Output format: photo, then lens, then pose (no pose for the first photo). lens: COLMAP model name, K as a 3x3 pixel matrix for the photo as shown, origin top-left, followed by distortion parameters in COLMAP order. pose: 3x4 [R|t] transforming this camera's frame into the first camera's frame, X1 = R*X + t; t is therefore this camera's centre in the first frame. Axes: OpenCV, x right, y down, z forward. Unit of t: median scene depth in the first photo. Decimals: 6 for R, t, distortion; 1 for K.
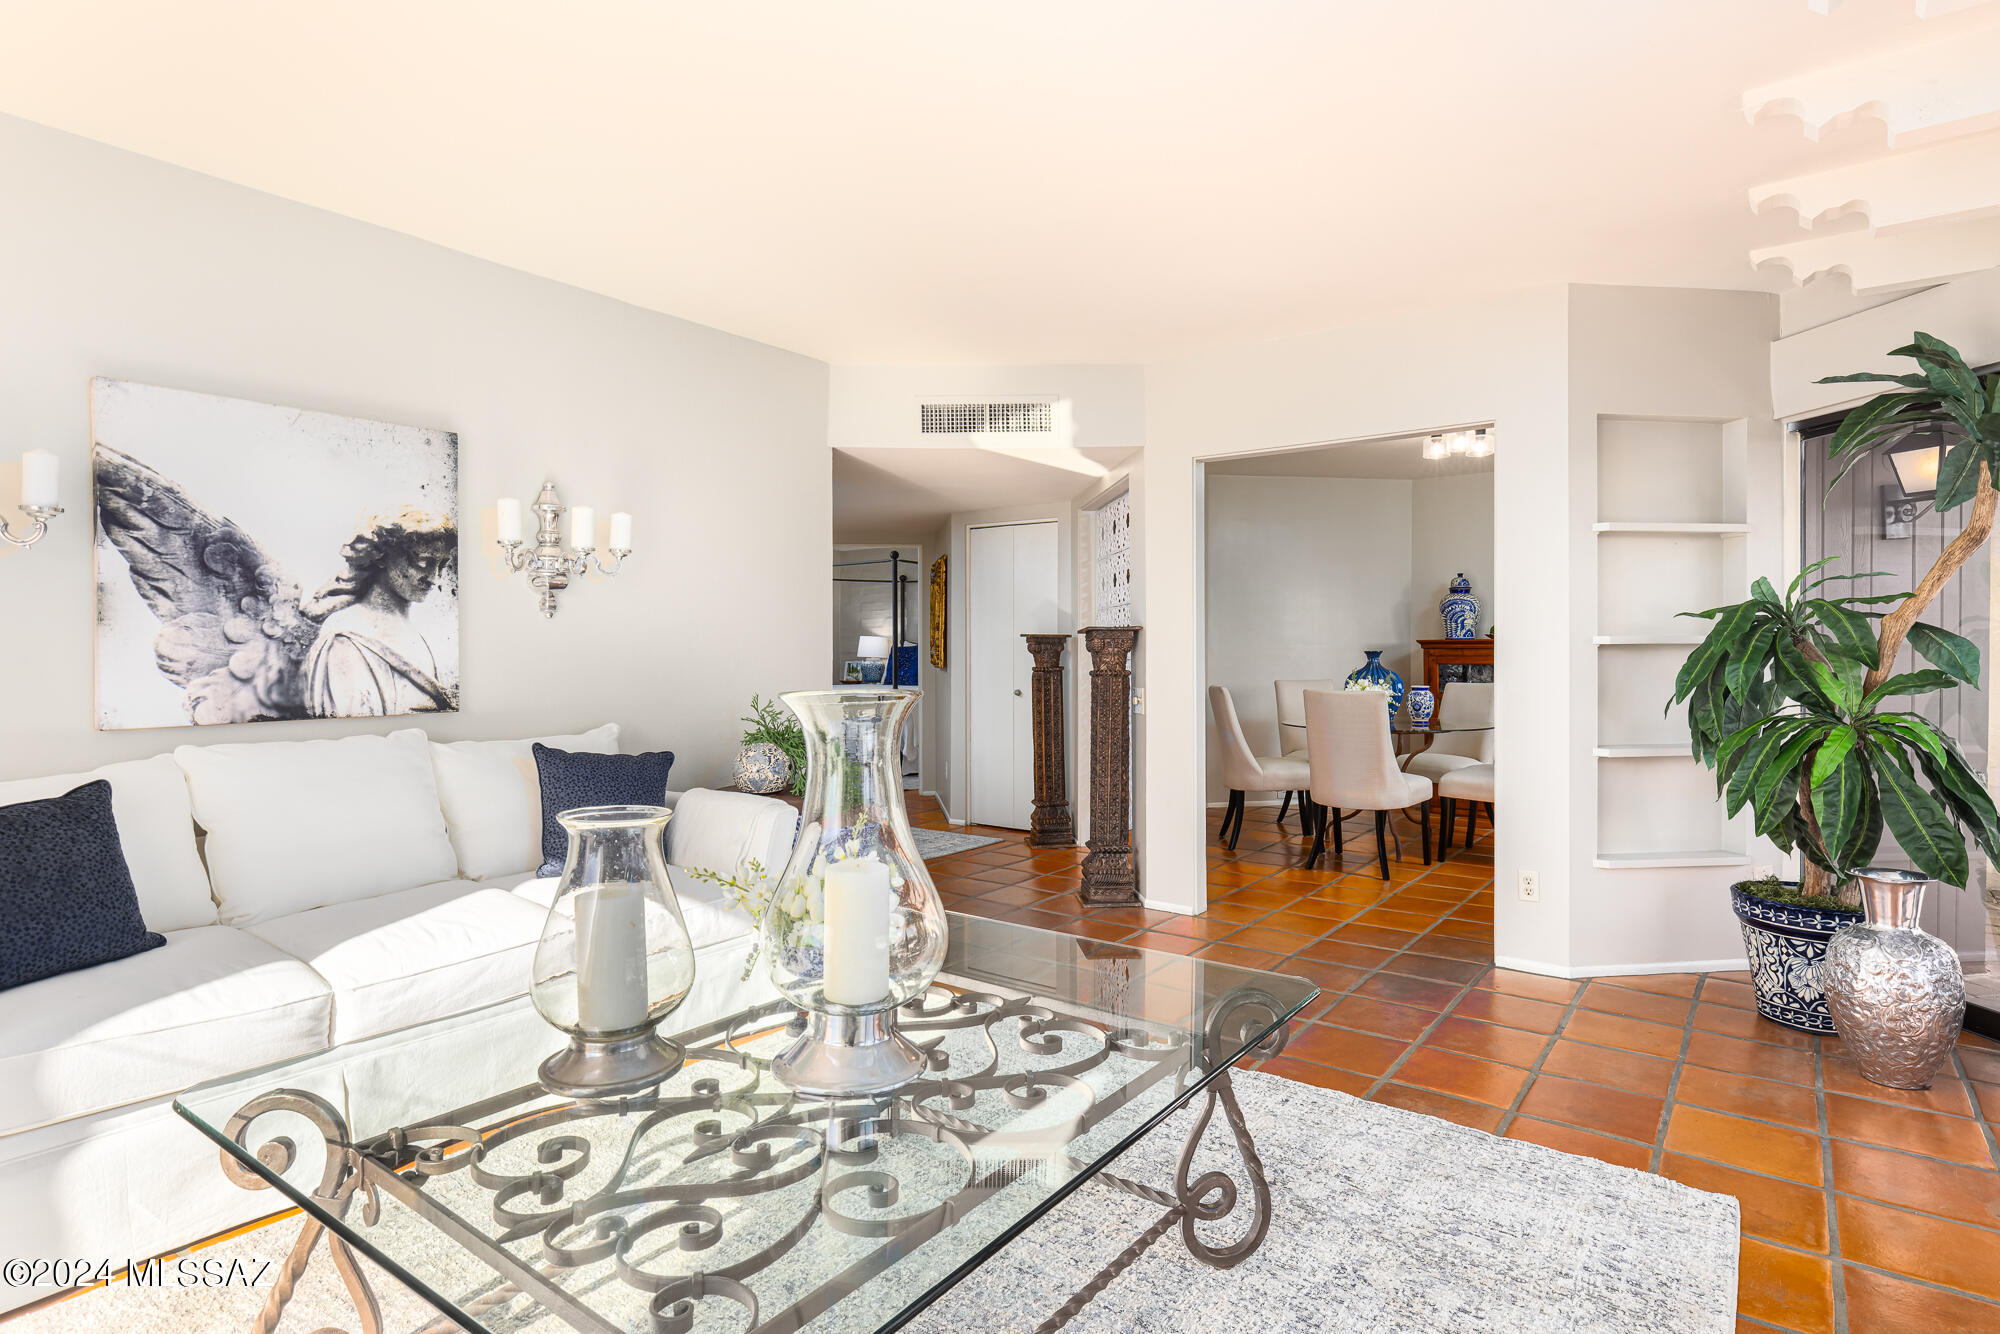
lens RADIAL K [[1028.2, 0, 1006.4], [0, 1028.2, 656.6], [0, 0, 1]] dist [-0.000562, -0.000076]
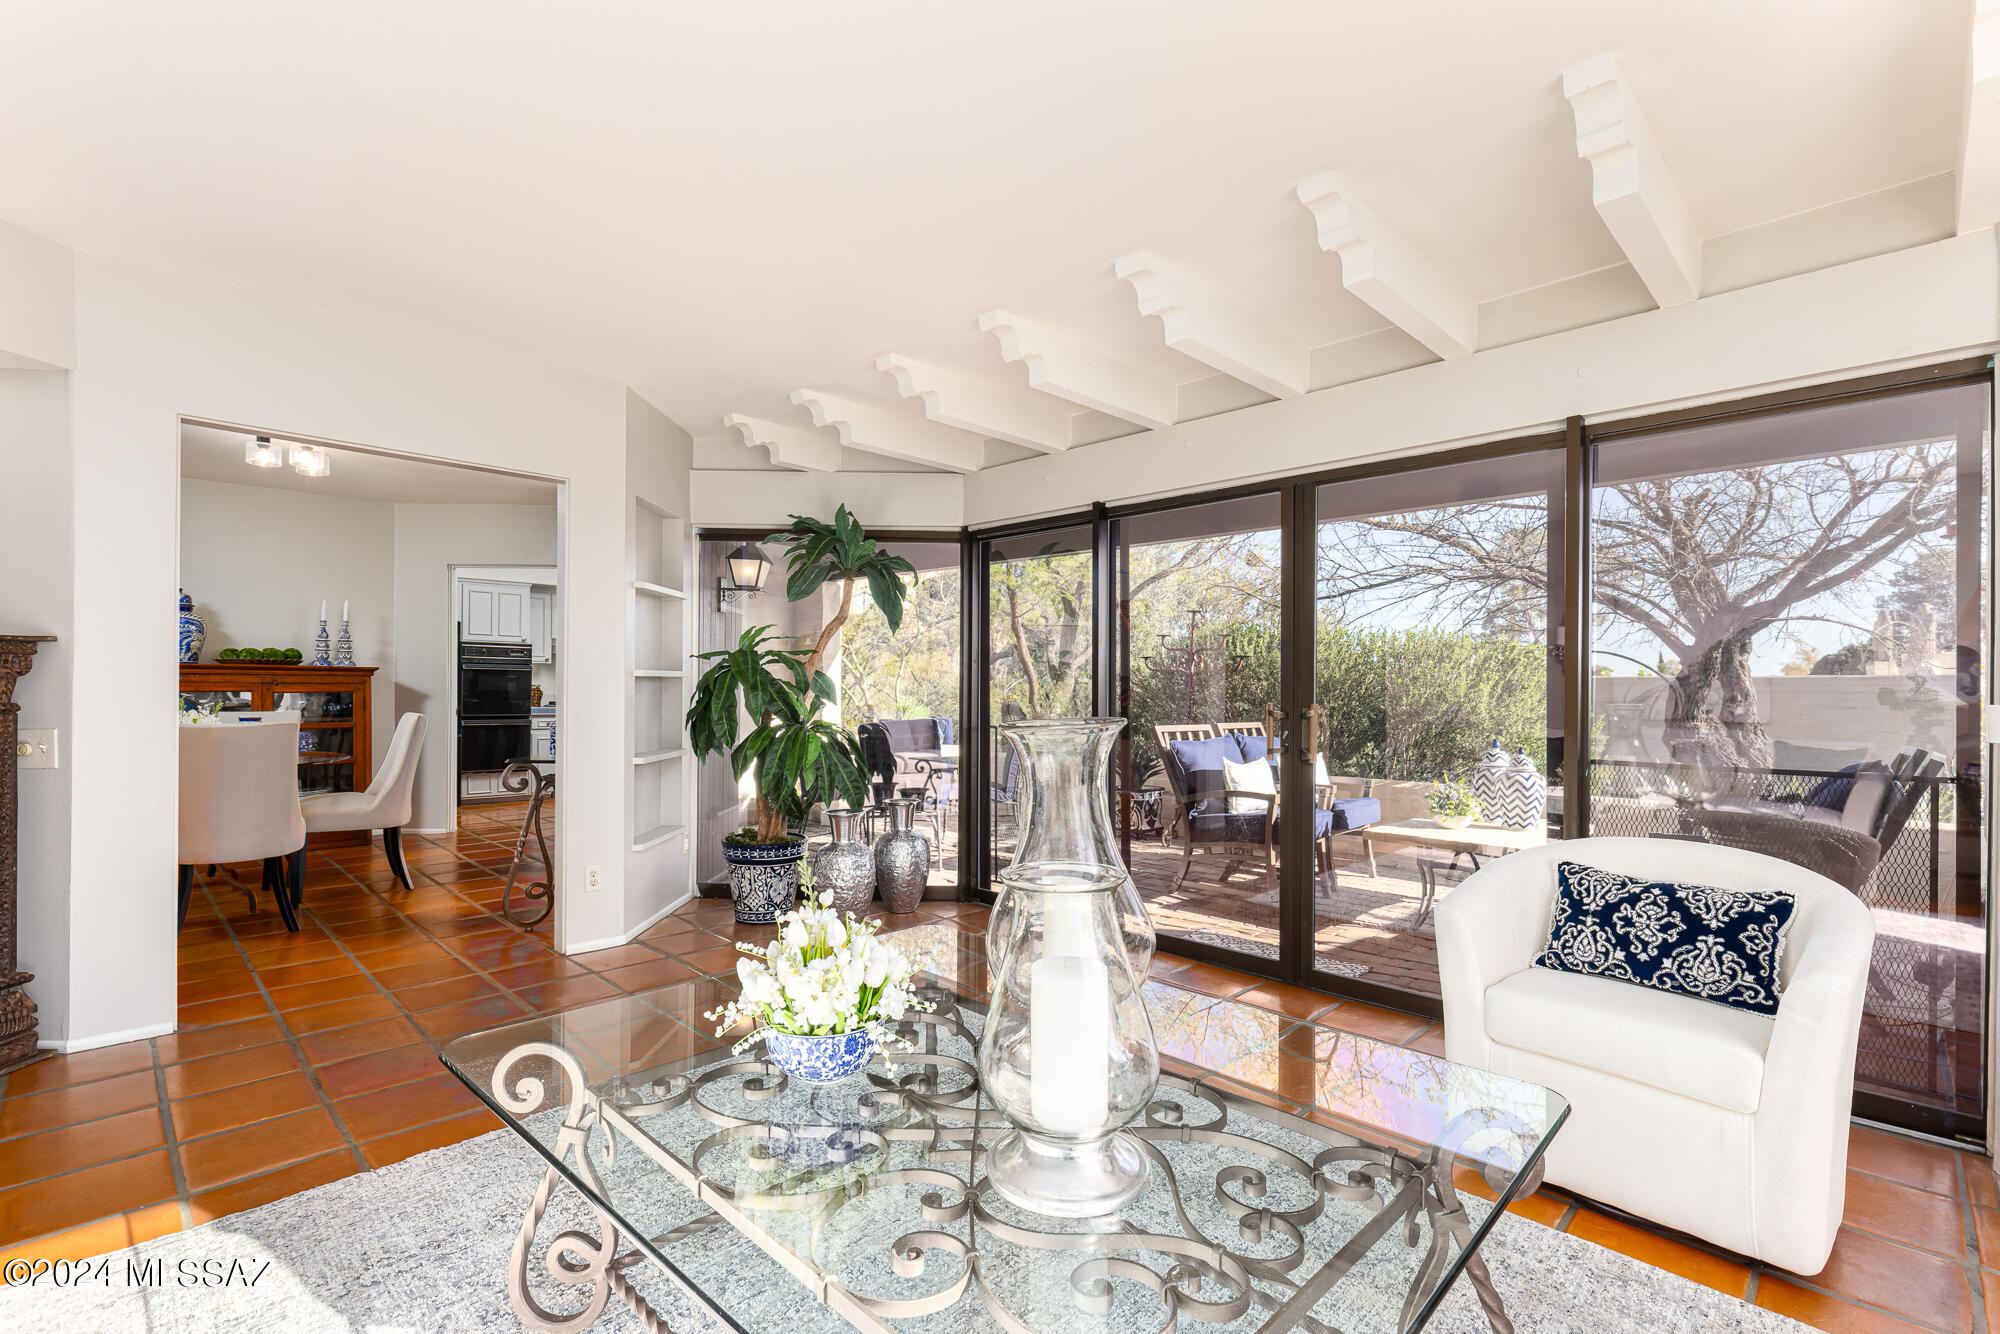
lens RADIAL K [[904.0, 0, 1007.5], [0, 904.0, 682.5], [0, 0, 1]] dist [0.000982, -0.000271]
pose [[0.124080, 0.006480, 0.992251, -0.483579], [-0.007149, 0.999959, -0.005637, -0.001042], [-0.992246, -0.006394, 0.124122, 0.405016]]
